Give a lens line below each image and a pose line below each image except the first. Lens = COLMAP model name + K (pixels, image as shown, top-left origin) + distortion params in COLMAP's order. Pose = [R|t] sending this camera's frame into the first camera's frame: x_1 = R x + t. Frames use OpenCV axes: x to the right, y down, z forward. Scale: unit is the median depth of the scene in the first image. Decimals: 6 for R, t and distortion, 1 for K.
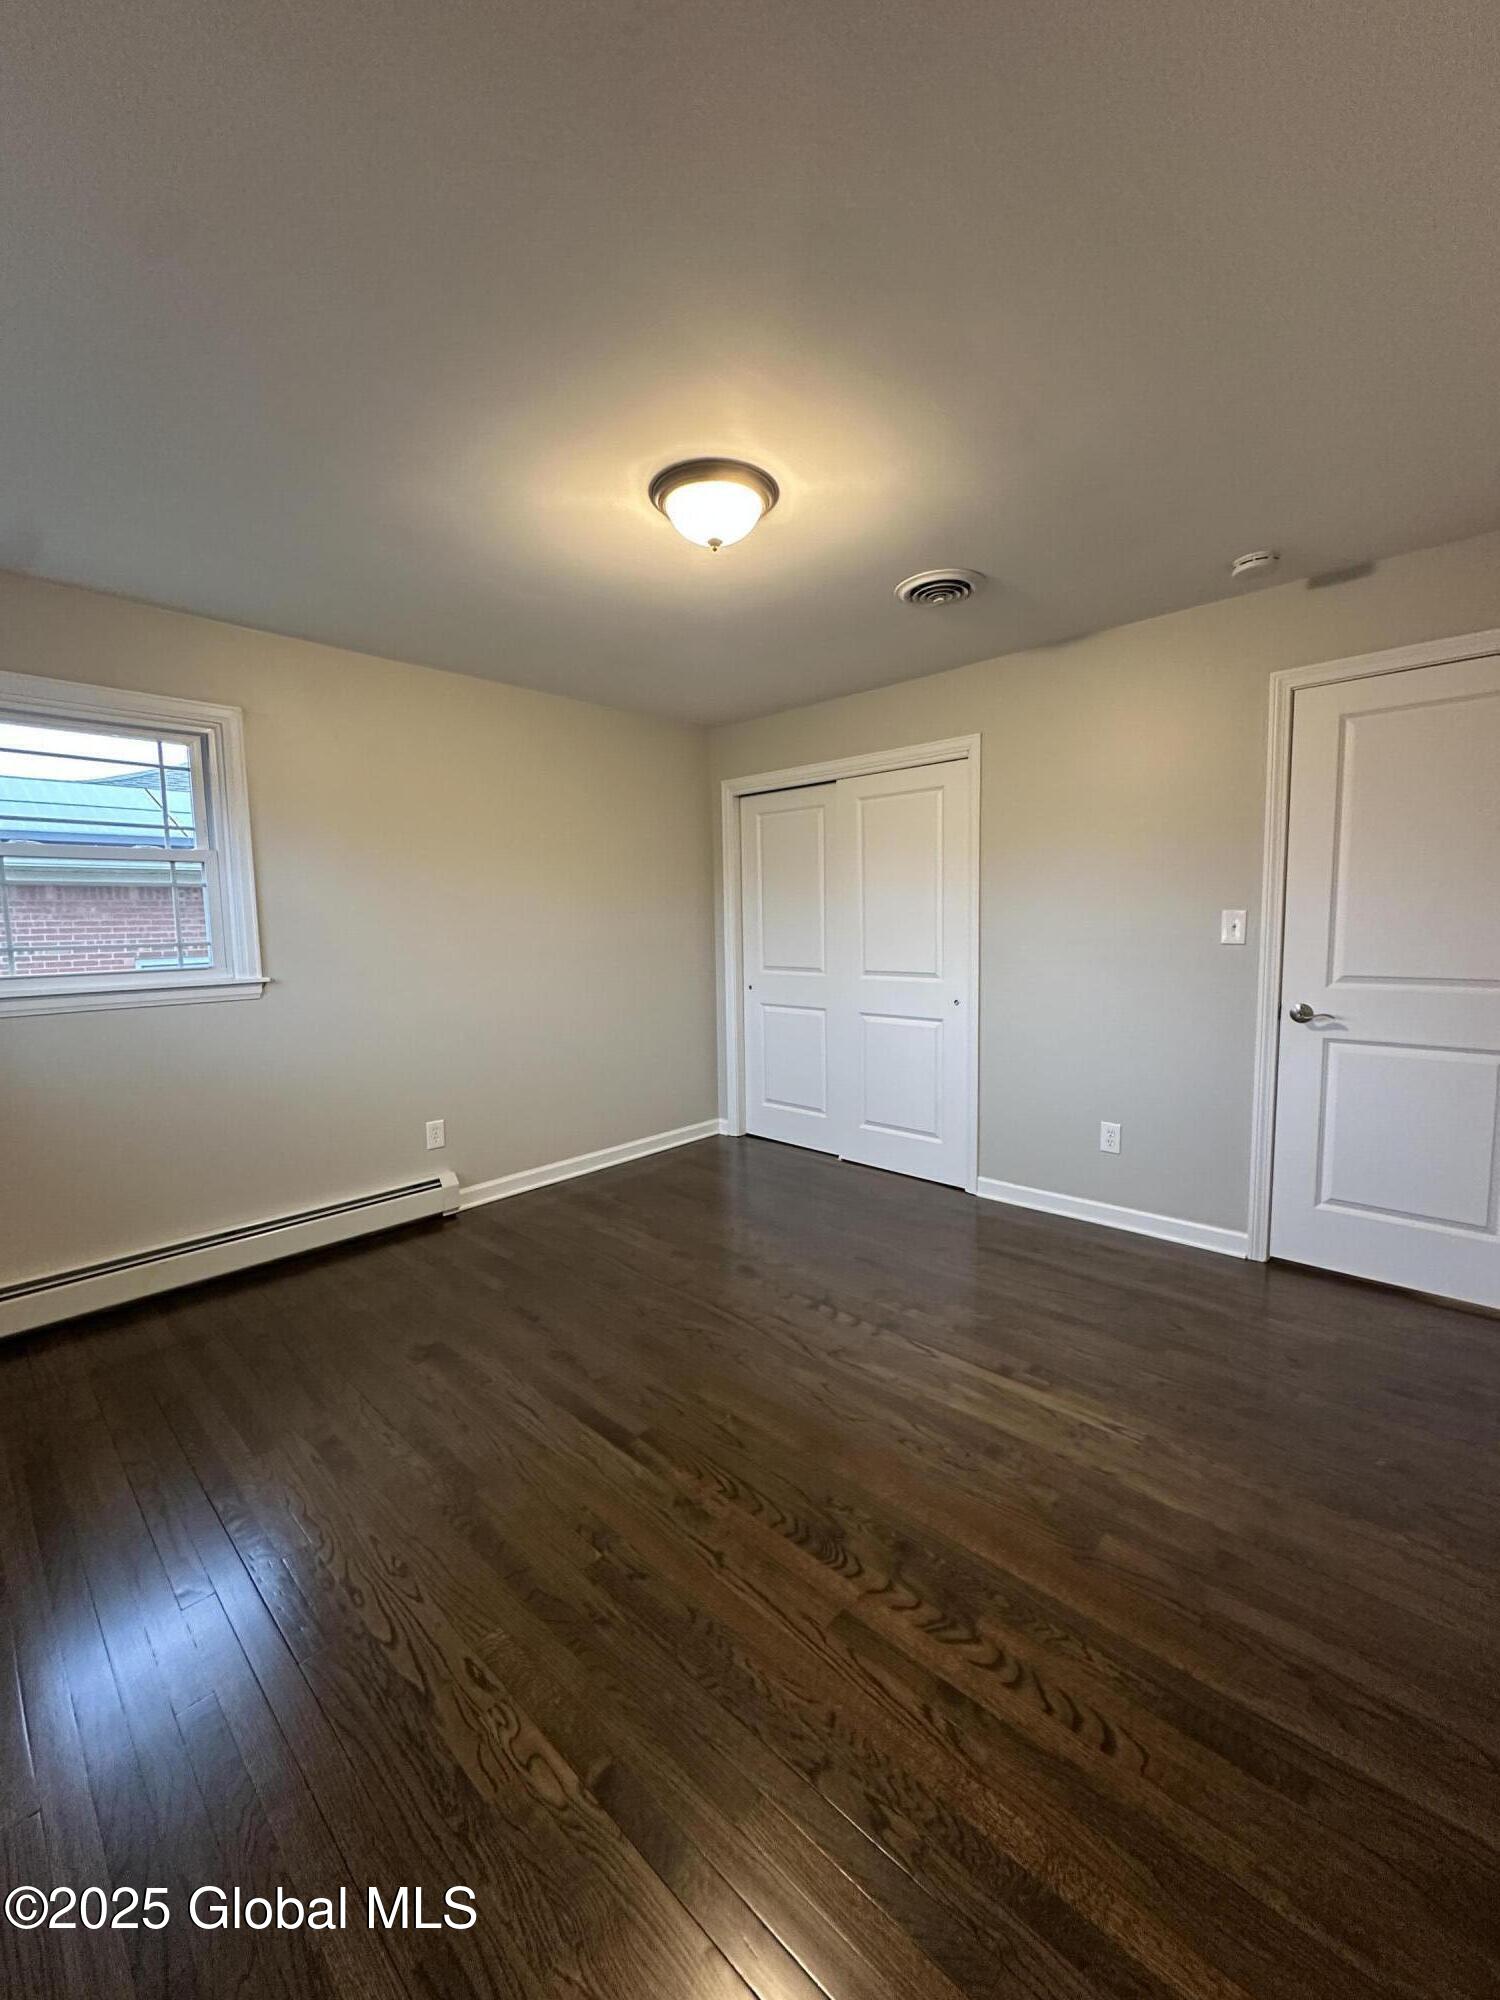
lens RADIAL K [[794.5, 0, 750.0], [0, 794.5, 1000.0], [0, 0, 1]] dist [-0.000956, -0.000284]
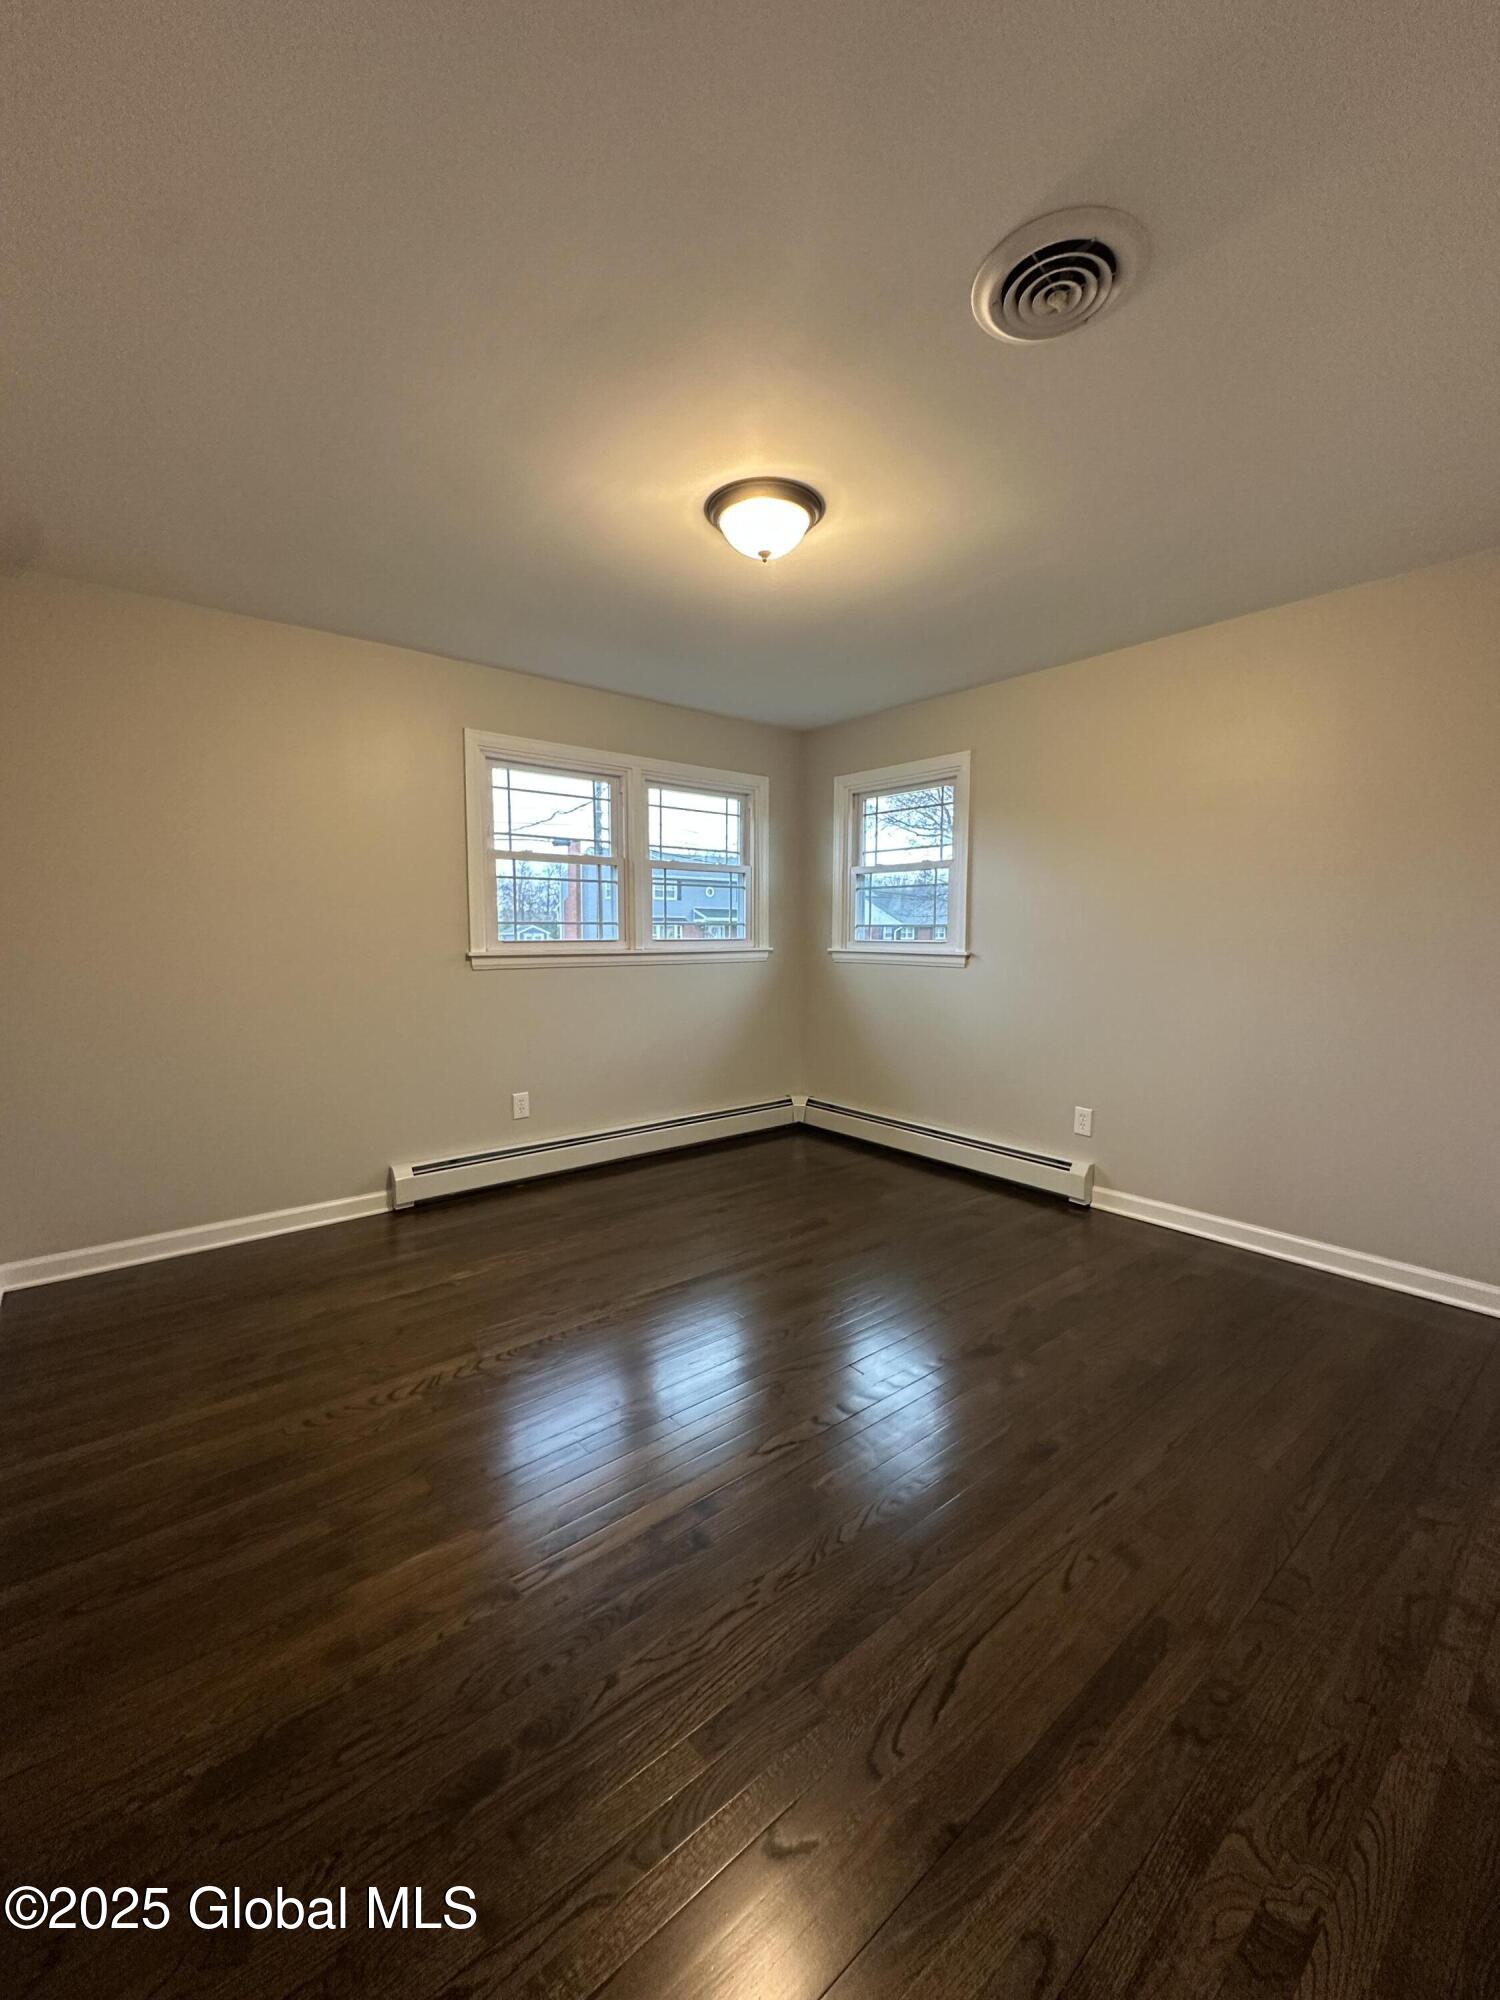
lens RADIAL K [[794.5, 0, 750.0], [0, 794.5, 1000.0], [0, 0, 1]] dist [-0.000956, -0.000284]
pose [[-0.120867, 0.106282, -0.986963, 1.053084], [-0.102569, 0.987593, 0.118911, -0.098111], [0.987355, 0.115604, -0.108466, 1.129195]]
